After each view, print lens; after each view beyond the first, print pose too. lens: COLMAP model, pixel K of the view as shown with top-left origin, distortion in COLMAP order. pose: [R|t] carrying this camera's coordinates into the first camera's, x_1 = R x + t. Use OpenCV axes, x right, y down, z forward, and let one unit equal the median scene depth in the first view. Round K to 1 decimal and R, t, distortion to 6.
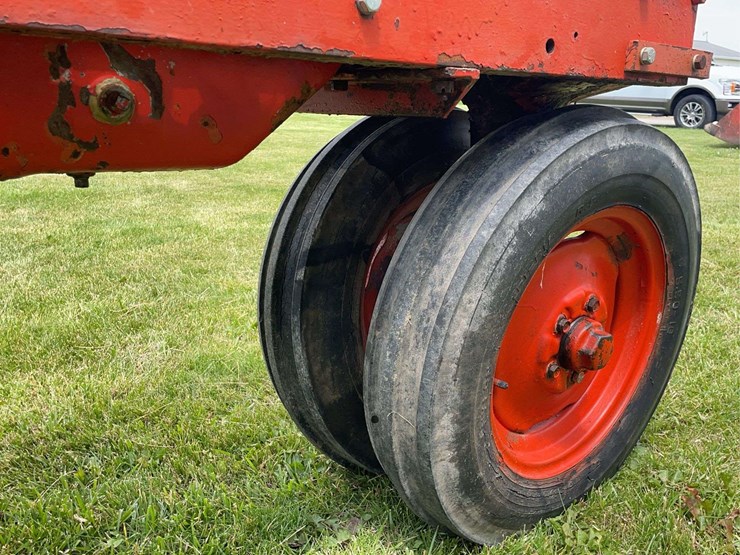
lens RADIAL K [[676.5, 0, 370.8], [0, 676.5, 275.5], [0, 0, 1]] dist [0.095376, -0.138150]
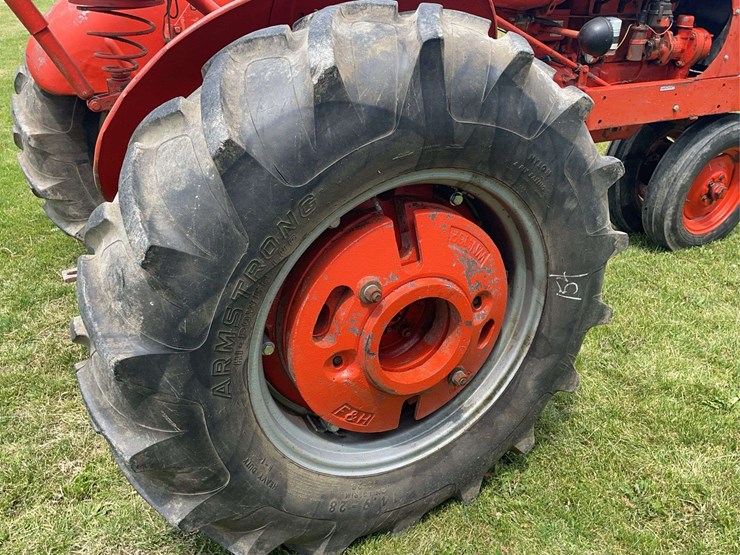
lens RADIAL K [[676.5, 0, 370.8], [0, 676.5, 275.5], [0, 0, 1]] dist [0.095376, -0.138150]
pose [[0.980872, 0.087340, -0.173962, -0.735740], [-0.048764, 0.975444, 0.214783, -0.132398], [0.188449, -0.202191, 0.961044, -2.674618]]
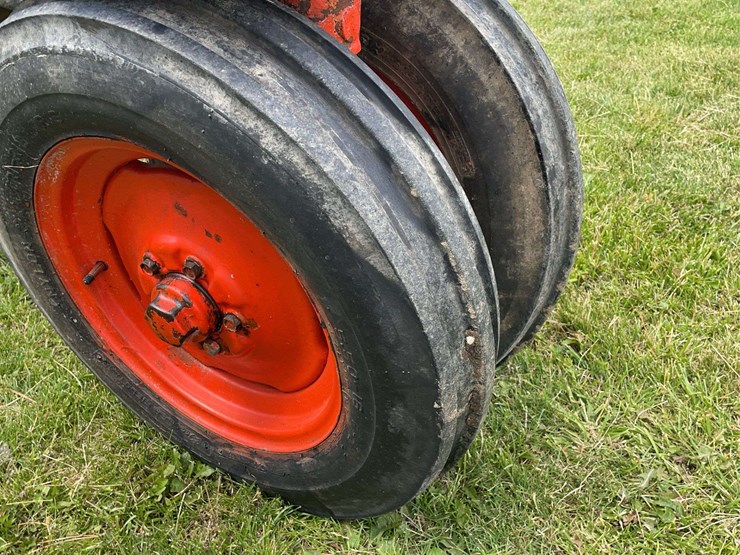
lens RADIAL K [[676.5, 0, 370.8], [0, 676.5, 275.5], [0, 0, 1]] dist [0.095376, -0.138150]
pose [[0.328536, 0.509114, -0.795529, 1.101247], [-0.198914, 0.860688, 0.468667, -0.371959], [0.923308, 0.004267, 0.384037, 1.035906]]
